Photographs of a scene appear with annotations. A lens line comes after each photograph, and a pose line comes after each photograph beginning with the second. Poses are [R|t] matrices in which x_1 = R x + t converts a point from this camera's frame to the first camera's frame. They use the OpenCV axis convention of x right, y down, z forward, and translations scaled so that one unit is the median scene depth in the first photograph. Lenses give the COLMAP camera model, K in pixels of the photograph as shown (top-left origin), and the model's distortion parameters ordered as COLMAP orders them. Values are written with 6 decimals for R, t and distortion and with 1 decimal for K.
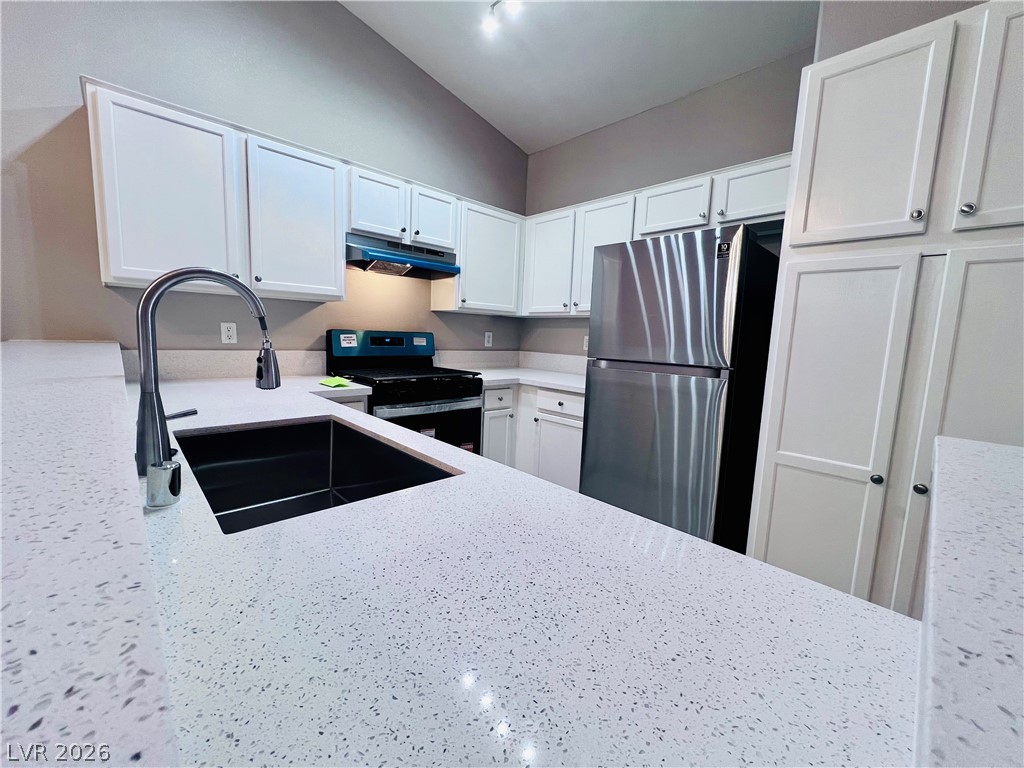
lens RADIAL K [[409.3, 0, 508.6], [0, 409.3, 381.1], [0, 0, 1]] dist [-0.003043, 0.001130]
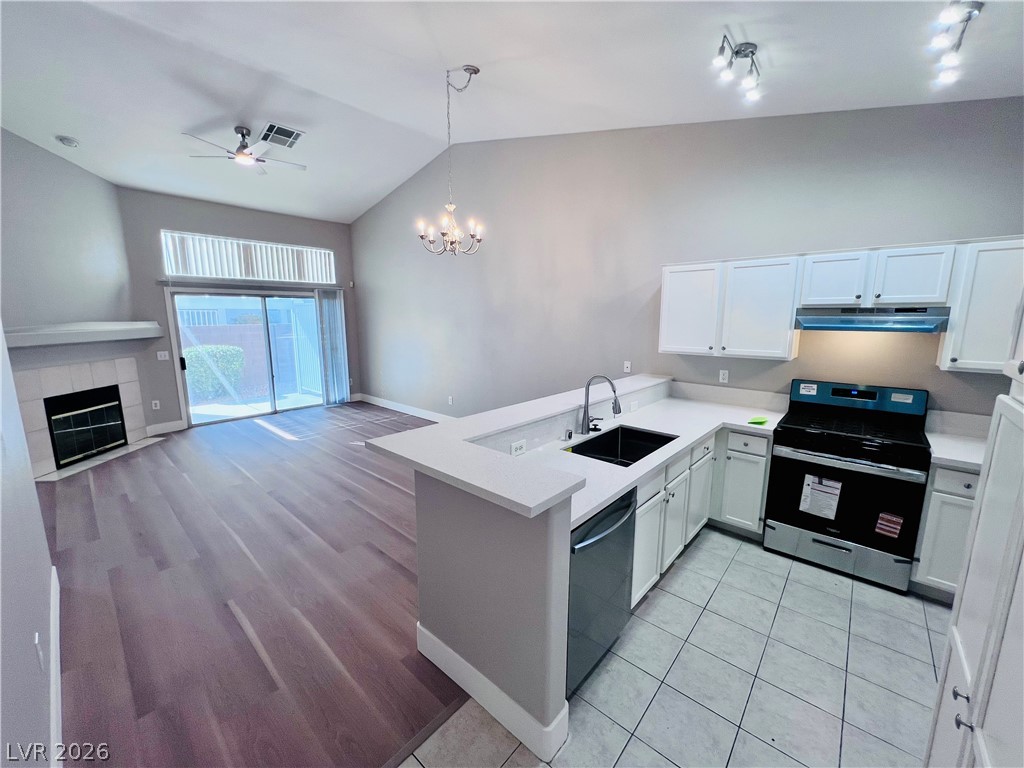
lens RADIAL K [[409.3, 0, 508.6], [0, 409.3, 381.1], [0, 0, 1]] dist [-0.003043, 0.001130]
pose [[0.070241, 0.123269, -0.989884, 0.743725], [-0.112743, 0.986958, 0.114904, -0.162126], [0.991138, 0.103532, 0.083222, 0.016383]]
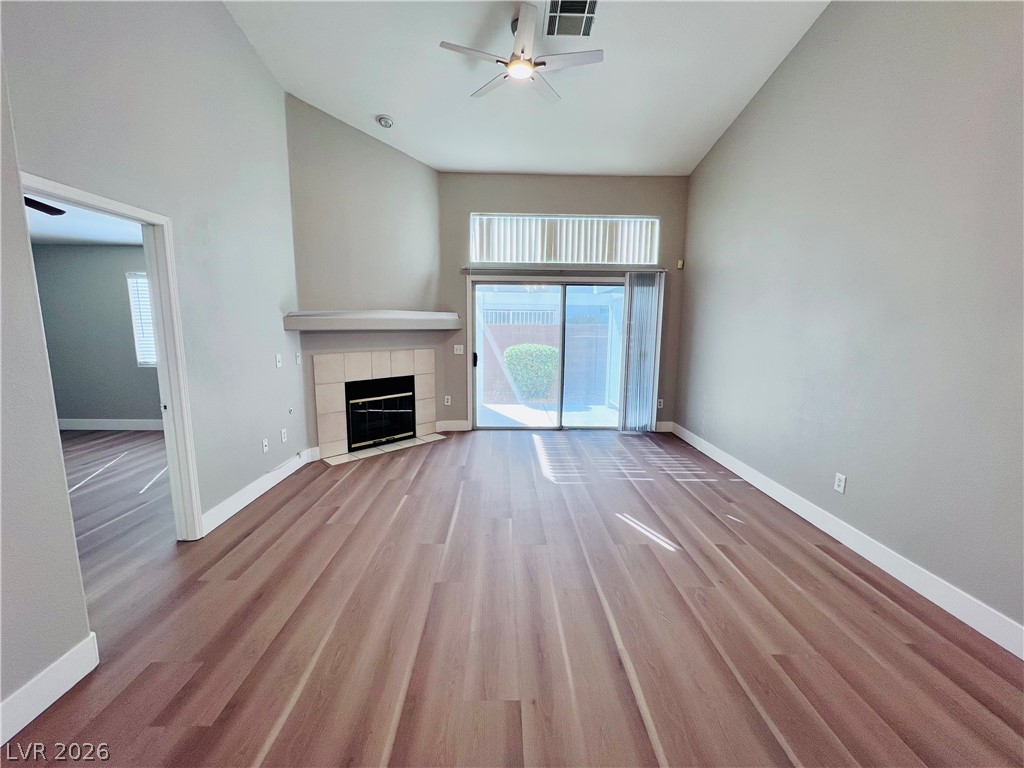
lens RADIAL K [[409.3, 0, 508.6], [0, 409.3, 381.1], [0, 0, 1]] dist [-0.003043, 0.001130]
pose [[-0.678491, 0.059374, -0.732205, -0.253965], [-0.121675, 0.973878, 0.191719, -0.103694], [0.724462, 0.219171, -0.653543, -0.097328]]
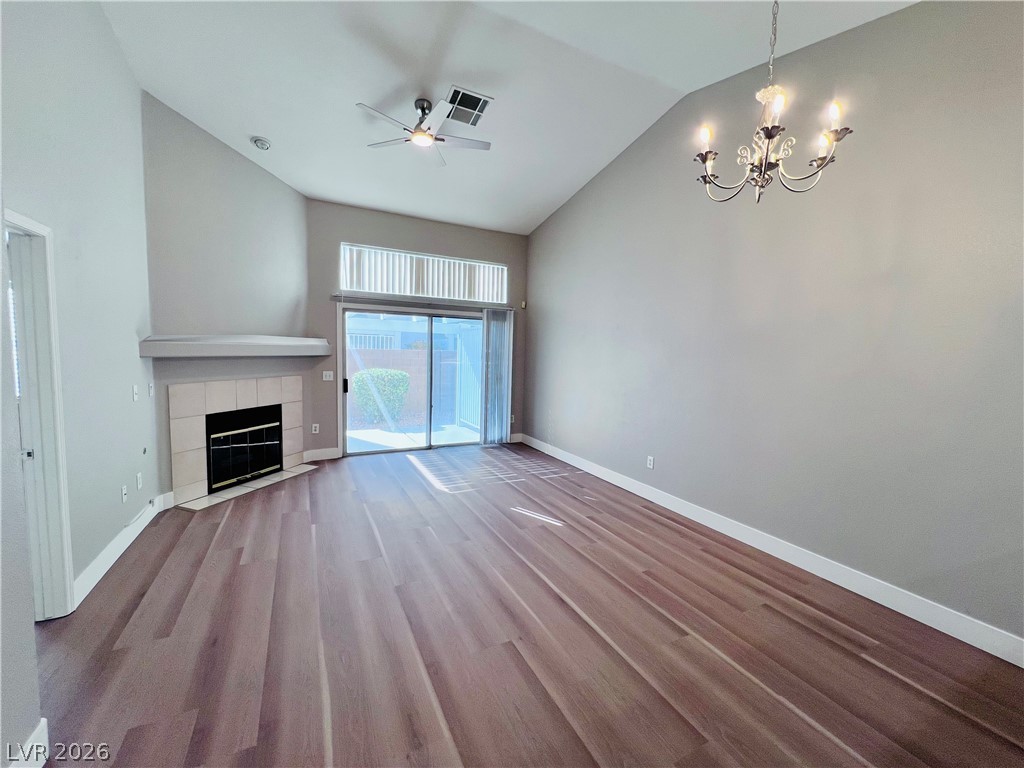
lens RADIAL K [[409.3, 0, 508.6], [0, 409.3, 381.1], [0, 0, 1]] dist [-0.003043, 0.001130]
pose [[-0.287280, 0.029244, -0.957400, 0.092984], [-0.151350, 0.985591, 0.075519, -0.096290], [0.945814, 0.166598, -0.278714, -0.245592]]
